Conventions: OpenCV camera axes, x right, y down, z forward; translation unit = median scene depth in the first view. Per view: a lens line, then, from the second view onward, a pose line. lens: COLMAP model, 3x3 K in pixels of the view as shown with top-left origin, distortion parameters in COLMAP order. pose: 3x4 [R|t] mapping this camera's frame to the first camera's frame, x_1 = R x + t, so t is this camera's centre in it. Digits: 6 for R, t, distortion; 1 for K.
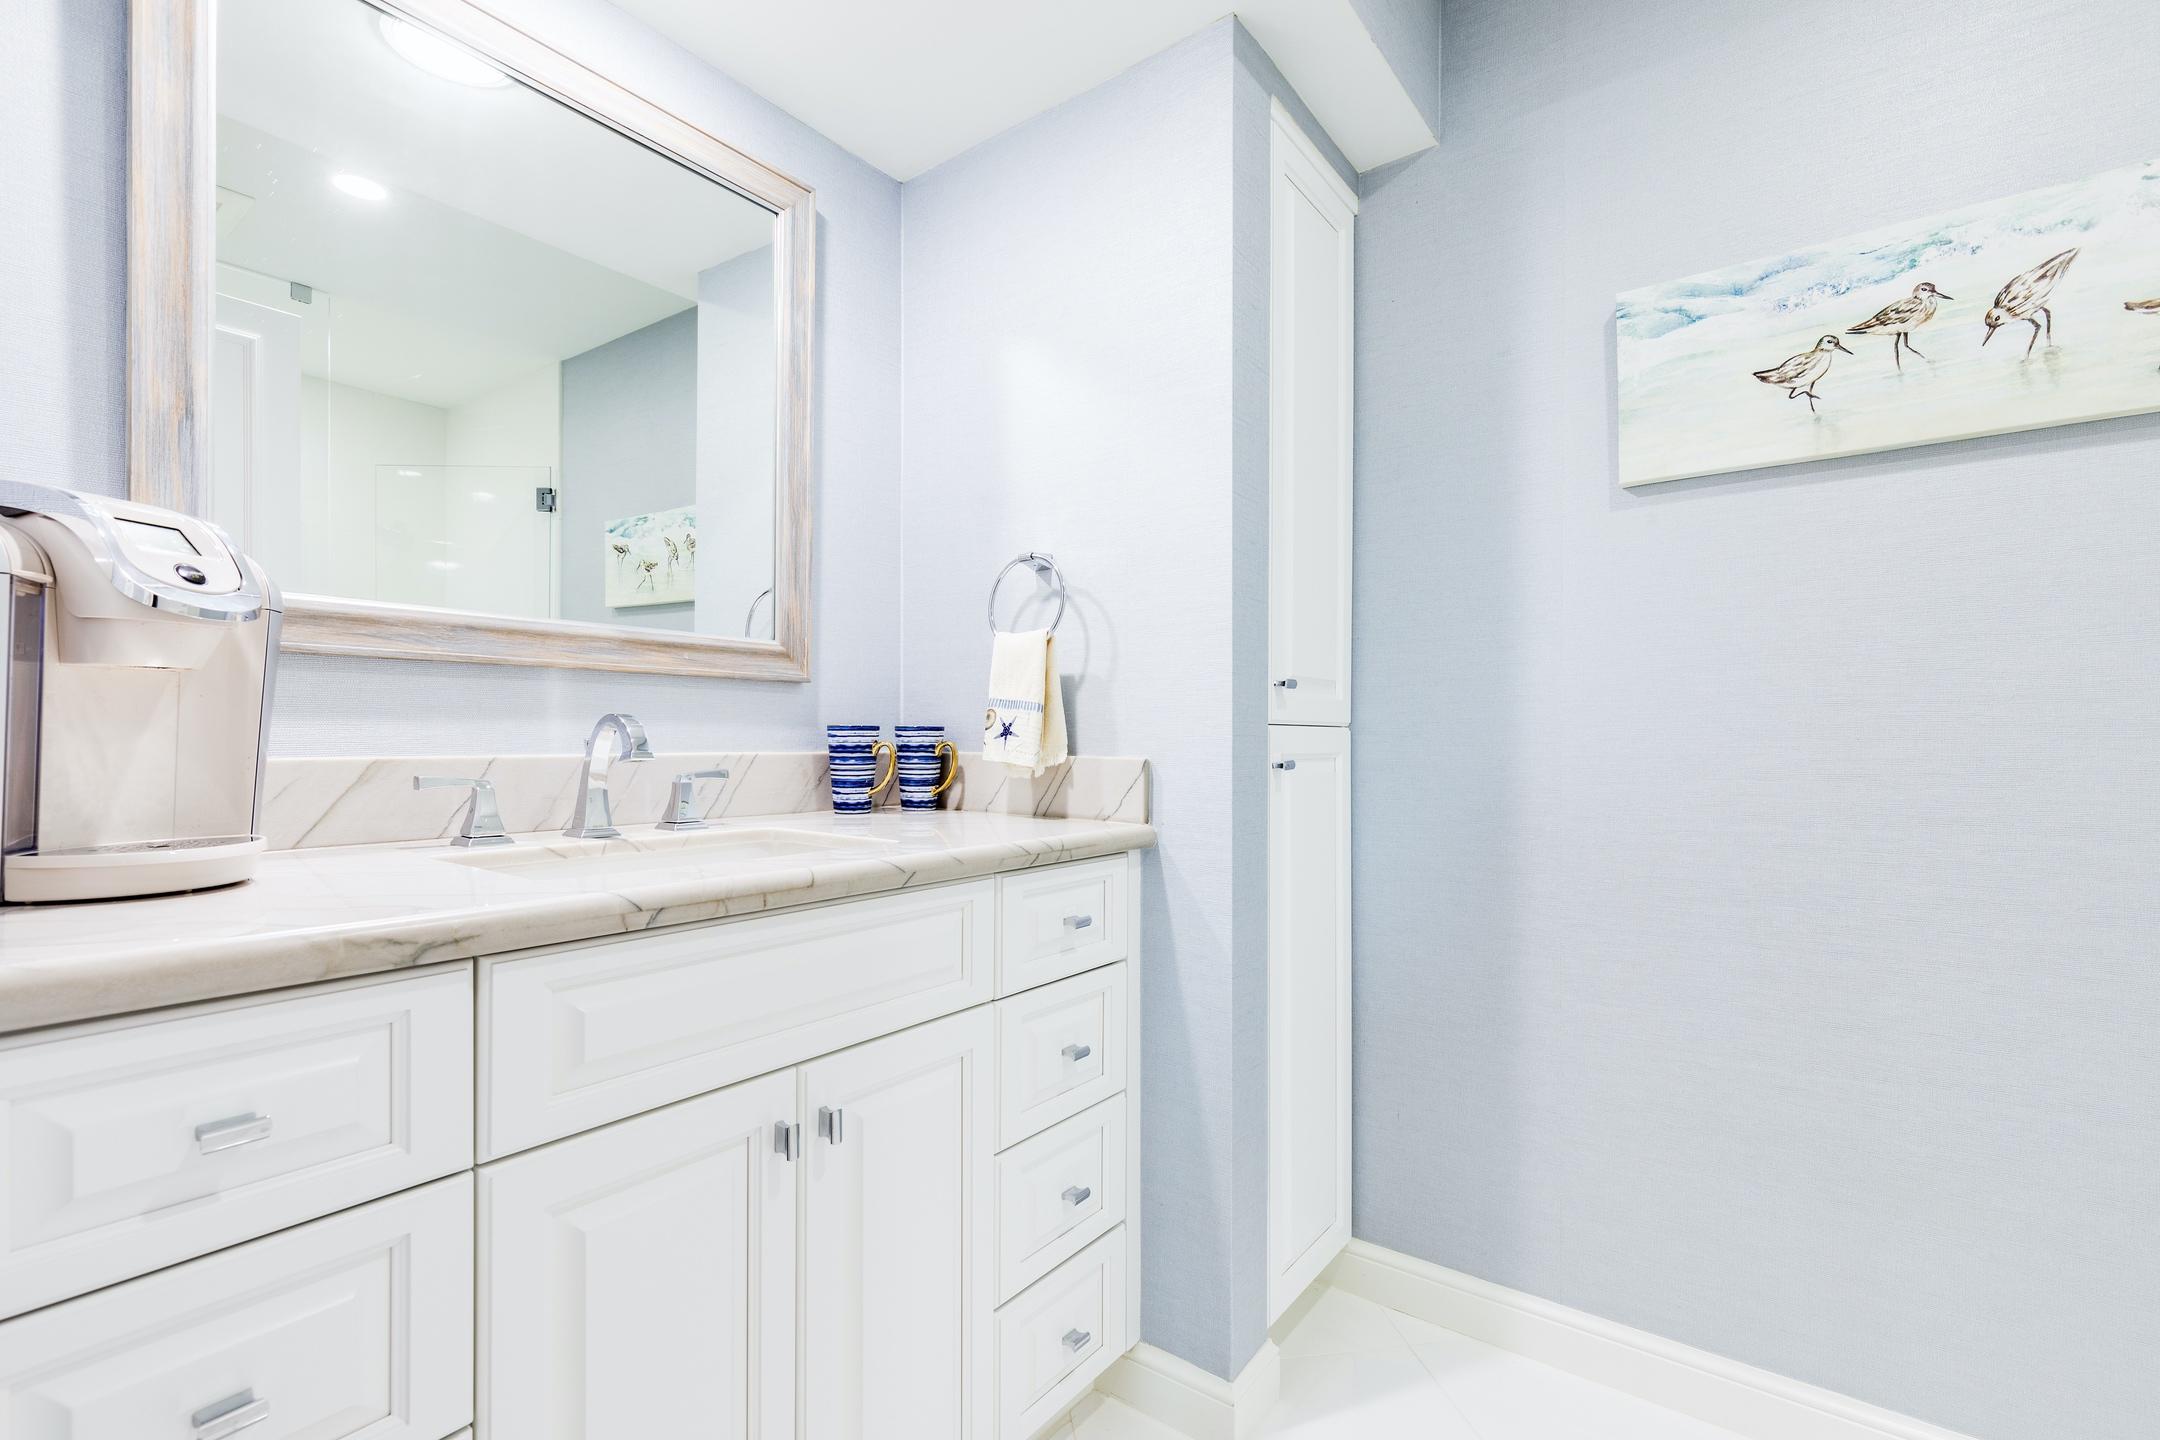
lens RADIAL K [[975.1, 0, 1084.7], [0, 975.1, 729.1], [0, 0, 1]] dist [0.003226, -0.000507]
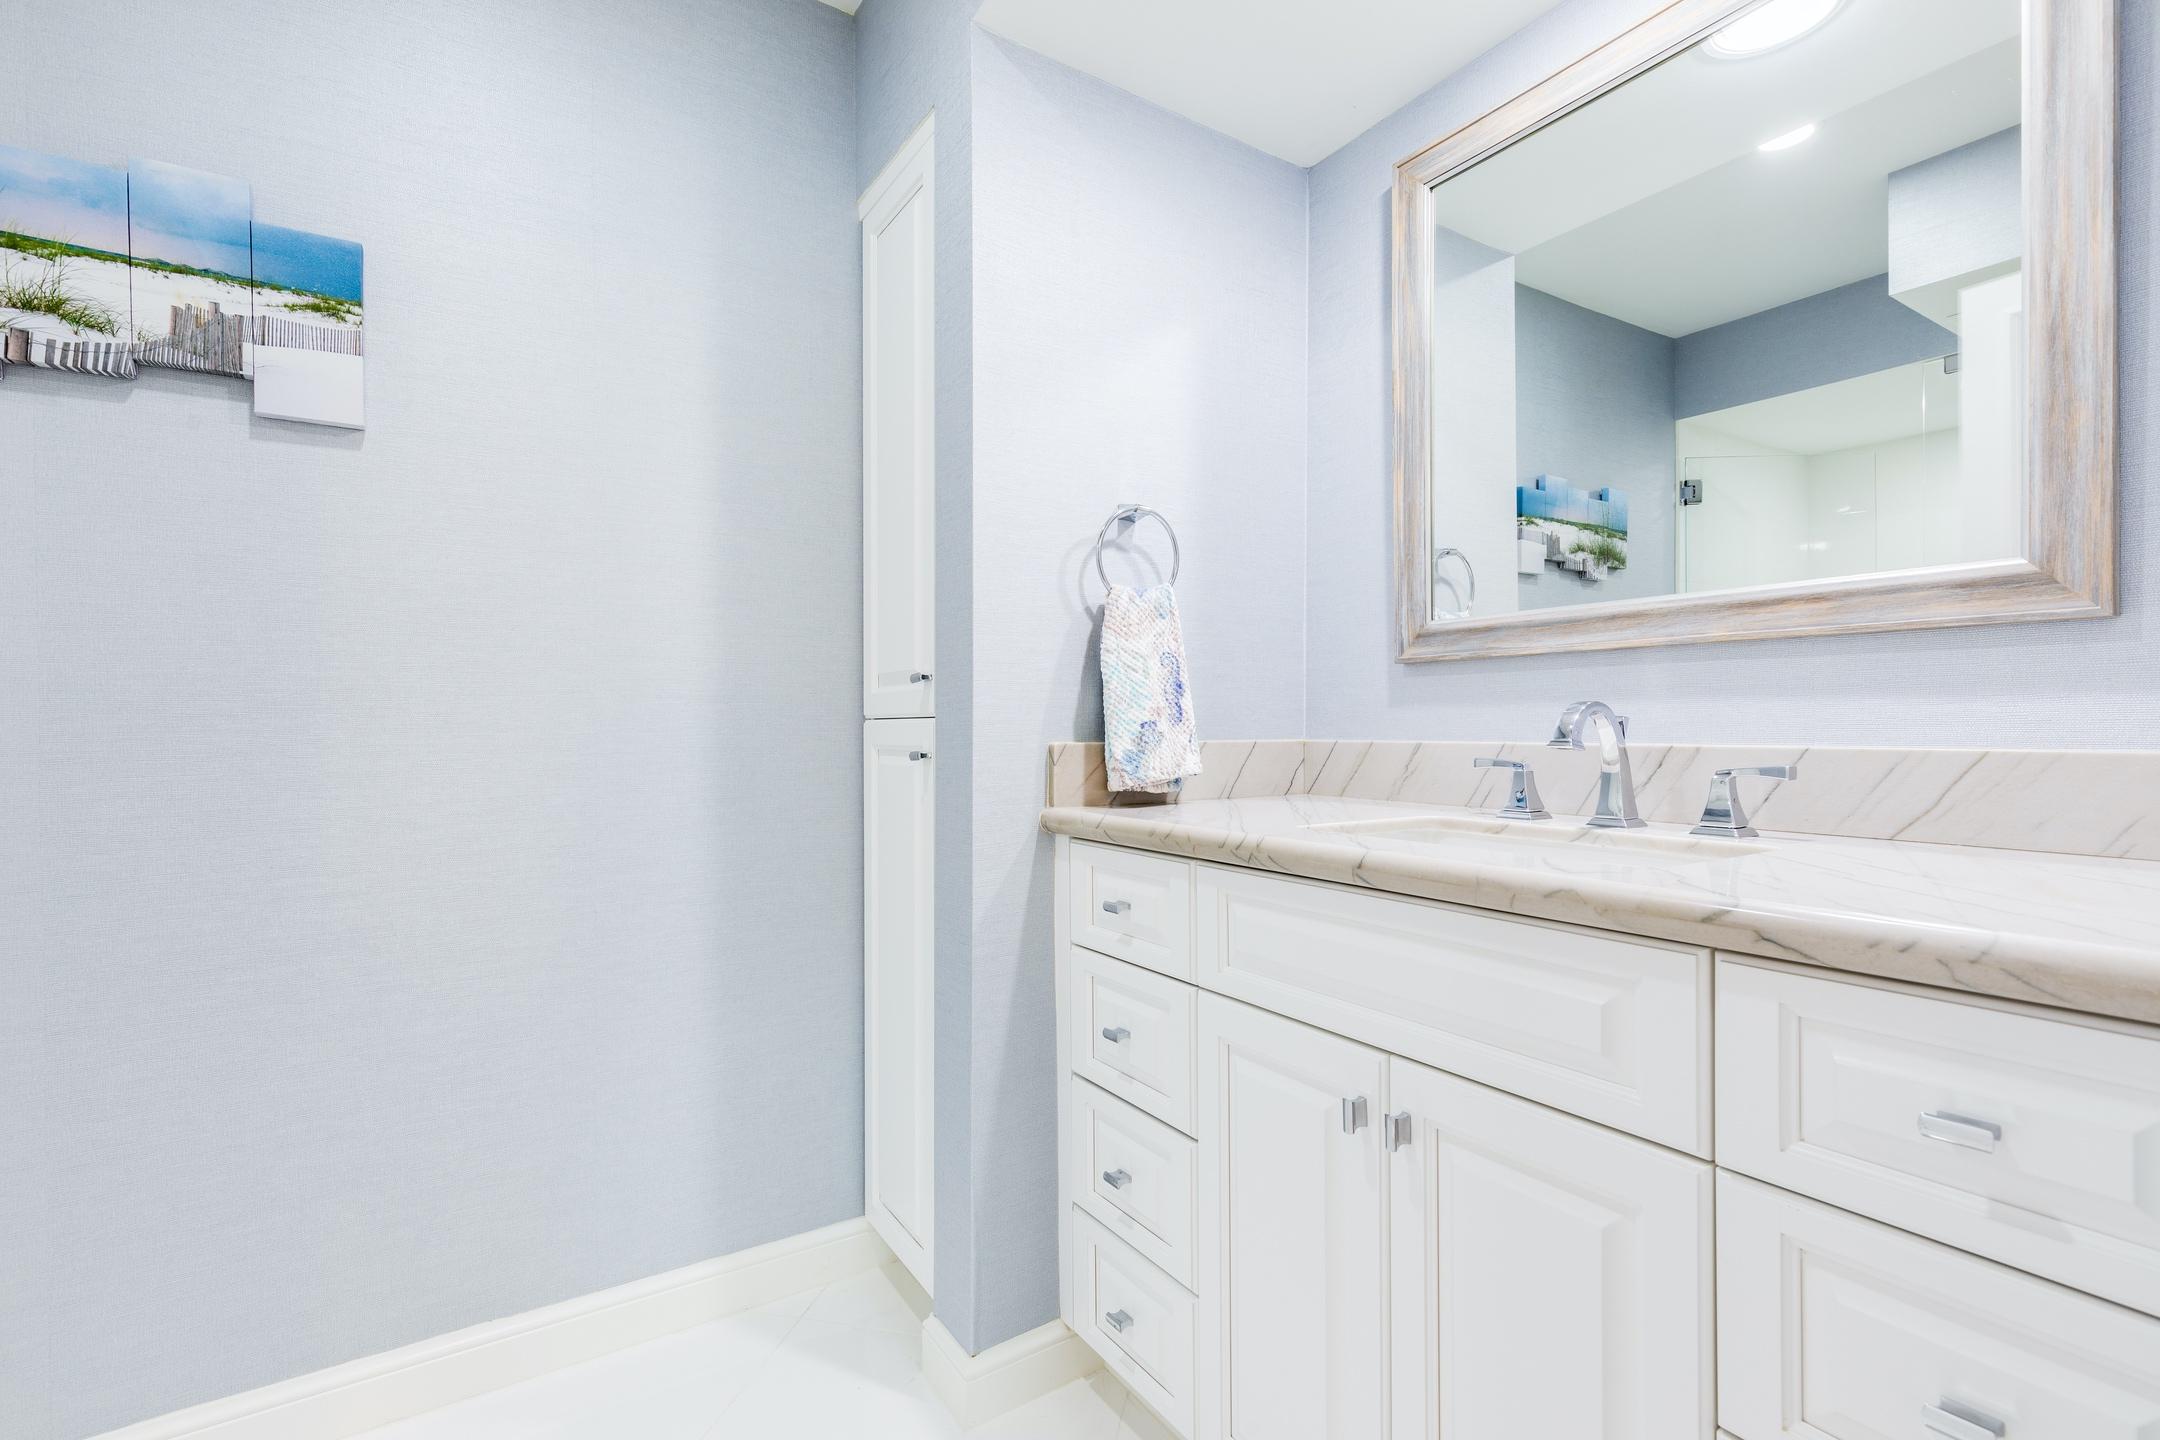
lens RADIAL K [[975.1, 0, 1075.6], [0, 975.1, 715.4], [0, 0, 1]] dist [0.003226, -0.000507]
pose [[-0.308546, -0.006959, -0.951184, 0.504849], [-0.004837, 0.999972, -0.005747, 0.008651], [0.951197, 0.002827, -0.308571, 0.692573]]
